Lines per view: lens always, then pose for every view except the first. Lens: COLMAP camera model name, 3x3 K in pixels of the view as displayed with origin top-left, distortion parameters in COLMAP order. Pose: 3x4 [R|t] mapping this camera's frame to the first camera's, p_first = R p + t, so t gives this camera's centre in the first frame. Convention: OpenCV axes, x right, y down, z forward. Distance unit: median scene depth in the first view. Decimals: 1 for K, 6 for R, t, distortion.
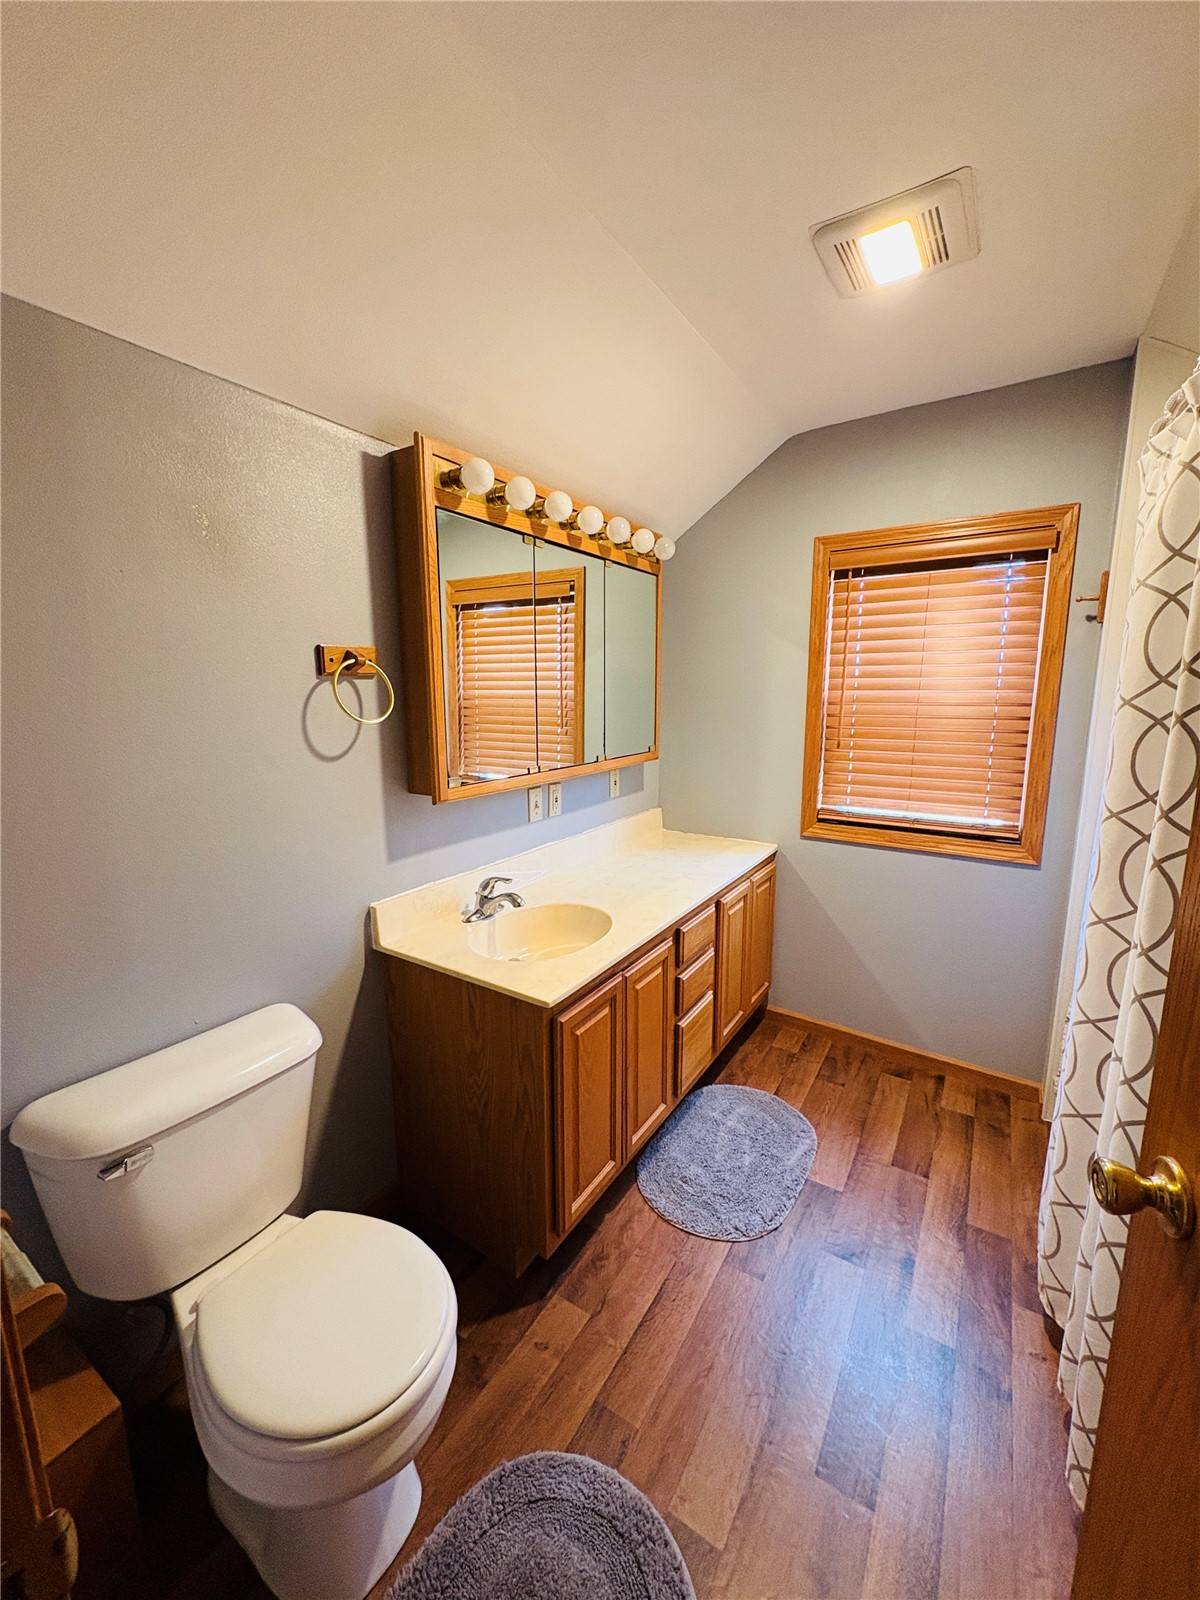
lens RADIAL K [[633.9, 0, 600.6], [0, 633.9, 793.1], [0, 0, 1]] dist [-0.004314, 0.001485]
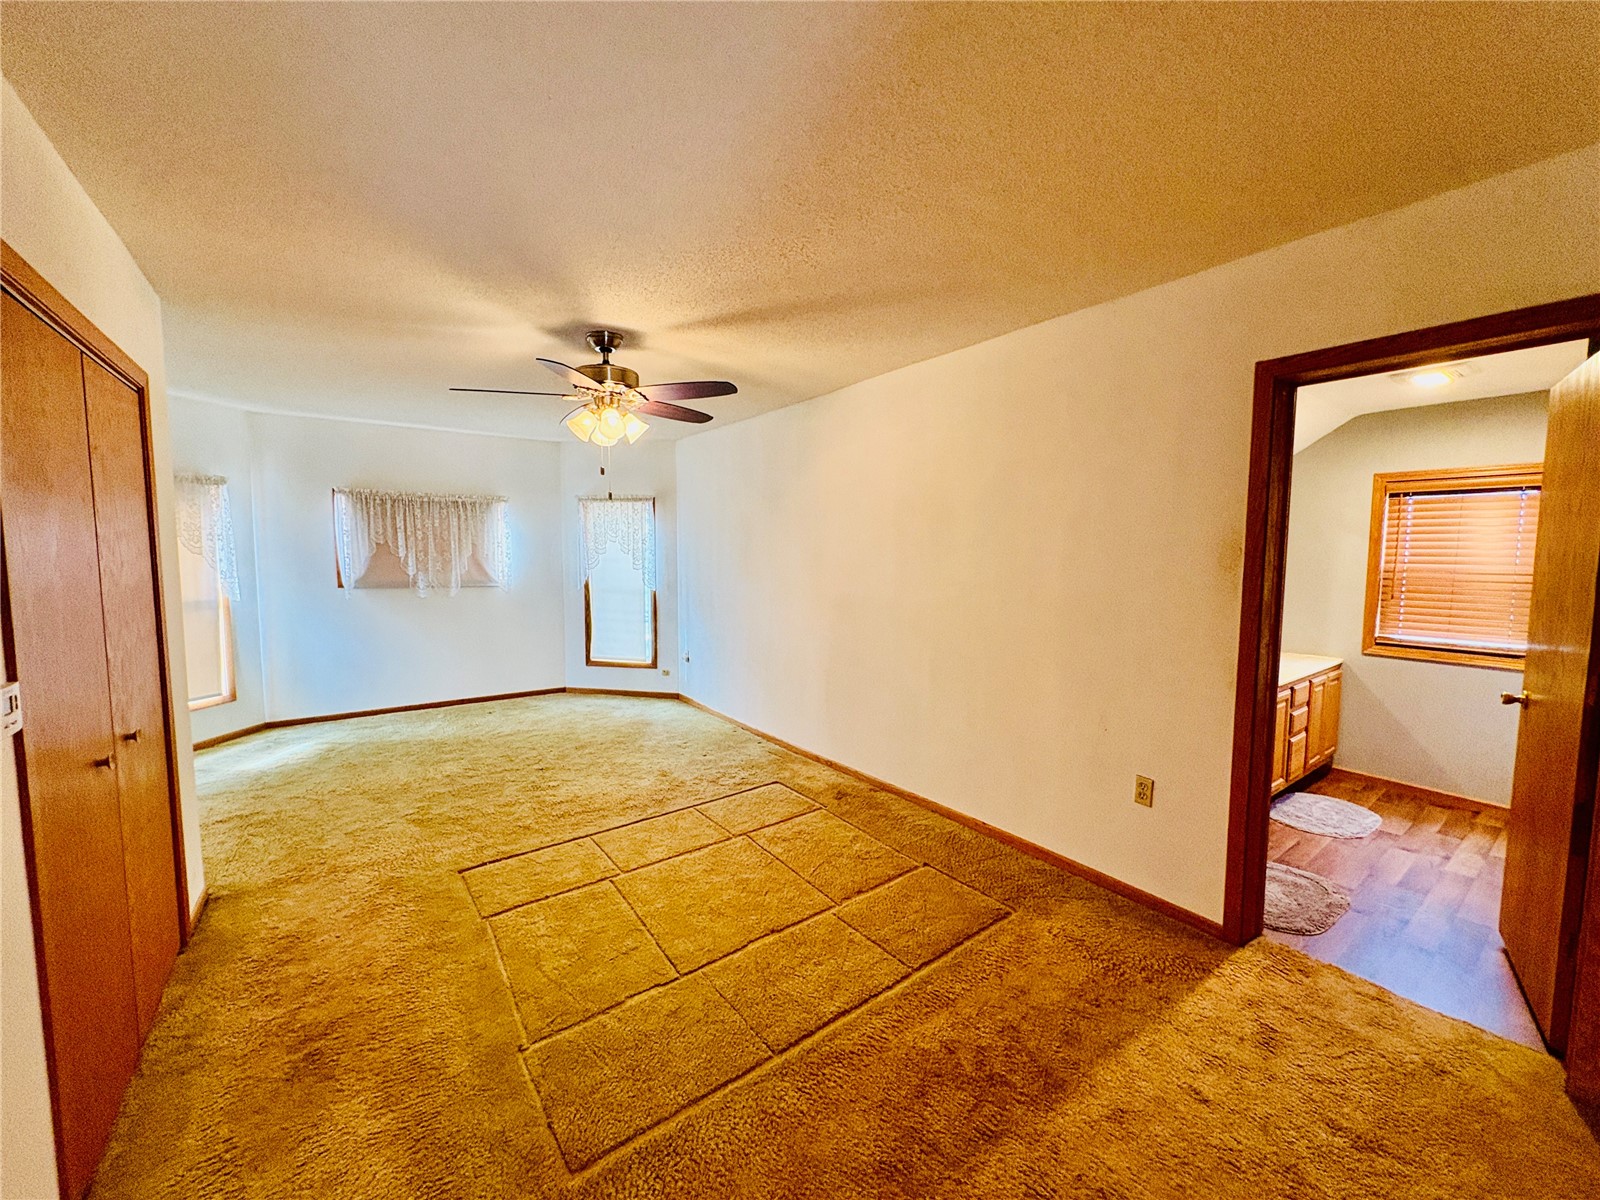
lens RADIAL K [[633.9, 0, 798.2], [0, 633.9, 591.6], [0, 0, 1]] dist [-0.004314, 0.001485]
pose [[0.932907, 0.032191, -0.358676, -0.473416], [-0.062057, 0.995468, -0.072065, 0.123458], [0.354731, 0.089488, 0.930676, -1.069250]]
